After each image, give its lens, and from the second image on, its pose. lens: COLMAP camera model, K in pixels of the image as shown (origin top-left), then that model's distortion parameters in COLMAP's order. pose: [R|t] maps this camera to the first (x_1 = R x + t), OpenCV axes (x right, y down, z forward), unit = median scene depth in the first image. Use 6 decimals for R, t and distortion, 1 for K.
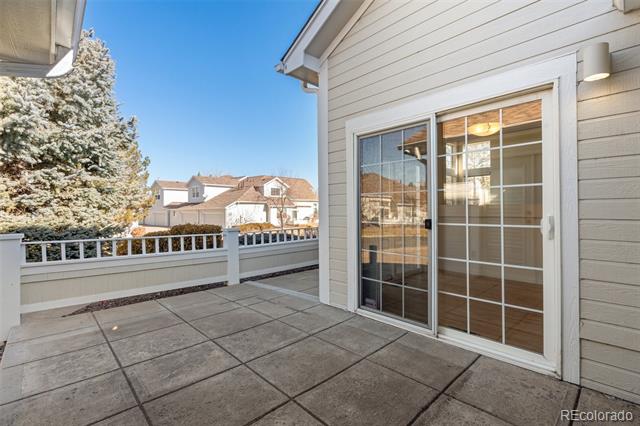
lens RADIAL K [[297.1, 0, 320.0], [0, 297.1, 213.0], [0, 0, 1]] dist [-0.001059, -0.000740]
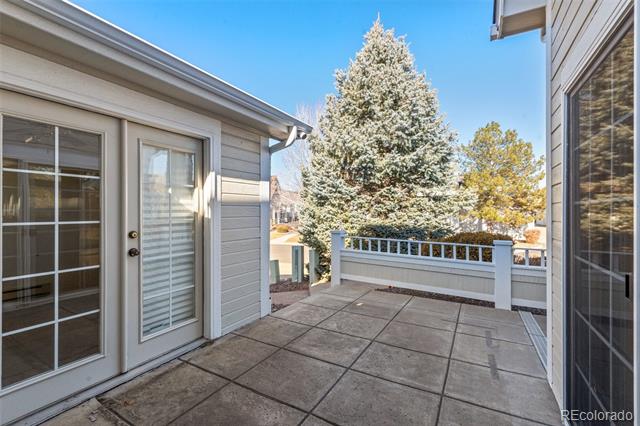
lens RADIAL K [[283.5, 0, 320.0], [0, 283.5, 213.0], [0, 0, 1]] dist [0.000749, 0.000042]
pose [[0.282630, 0.011589, -0.959159, 0.538287], [-0.012454, 0.999887, 0.008412, -0.045233], [0.959148, 0.009568, 0.282743, 0.481434]]
